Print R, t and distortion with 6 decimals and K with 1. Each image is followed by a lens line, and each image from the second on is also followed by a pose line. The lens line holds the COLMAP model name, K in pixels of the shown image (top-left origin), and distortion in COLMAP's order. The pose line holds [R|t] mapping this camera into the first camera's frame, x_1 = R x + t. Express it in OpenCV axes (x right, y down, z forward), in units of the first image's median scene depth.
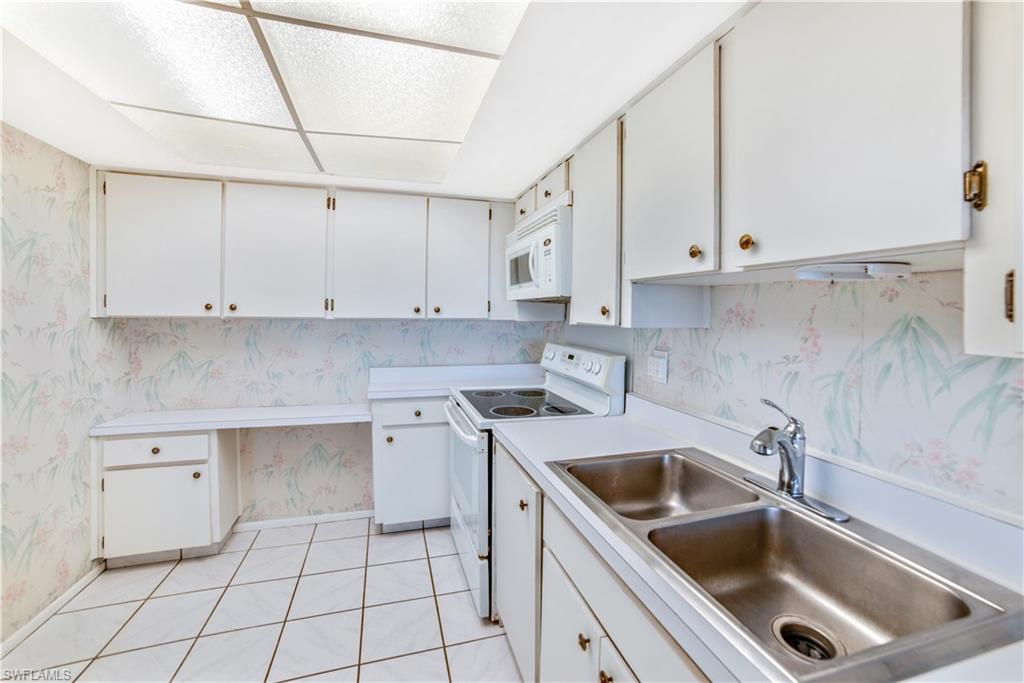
lens RADIAL K [[417.3, 0, 542.0], [0, 417.3, 313.3], [0, 0, 1]] dist [-0.041804, 0.006186]
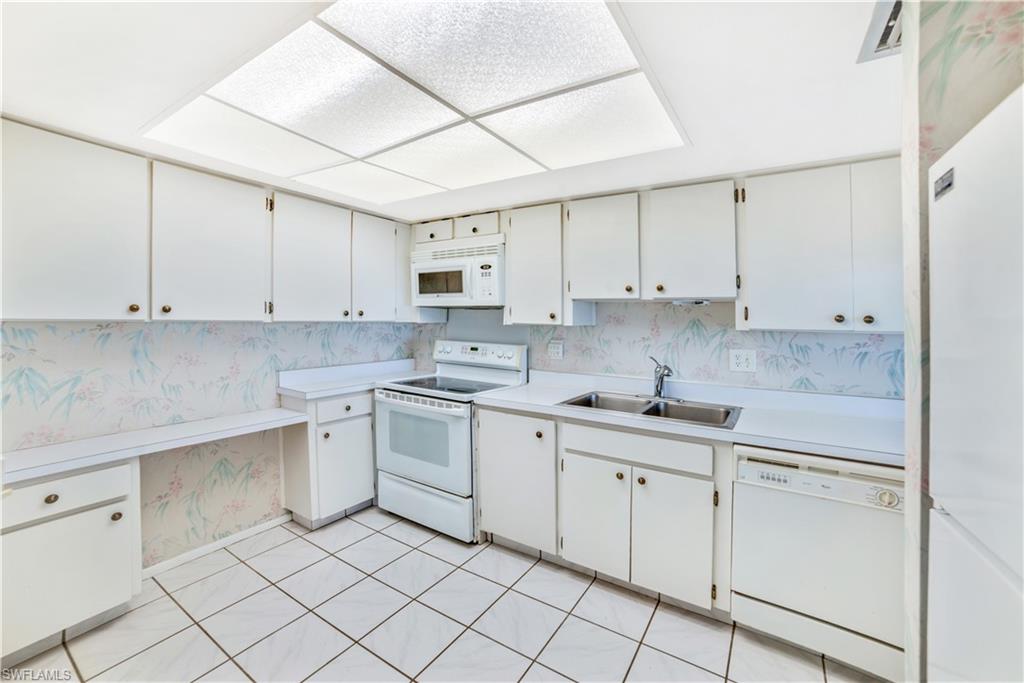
lens RADIAL K [[417.3, 0, 505.7], [0, 417.3, 306.6], [0, 0, 1]] dist [-0.041804, 0.006186]
pose [[0.769299, 0.016402, 0.638678, -0.706743], [-0.004376, 0.999782, -0.020404, -0.005467], [-0.638874, 0.012902, 0.769203, -0.108297]]
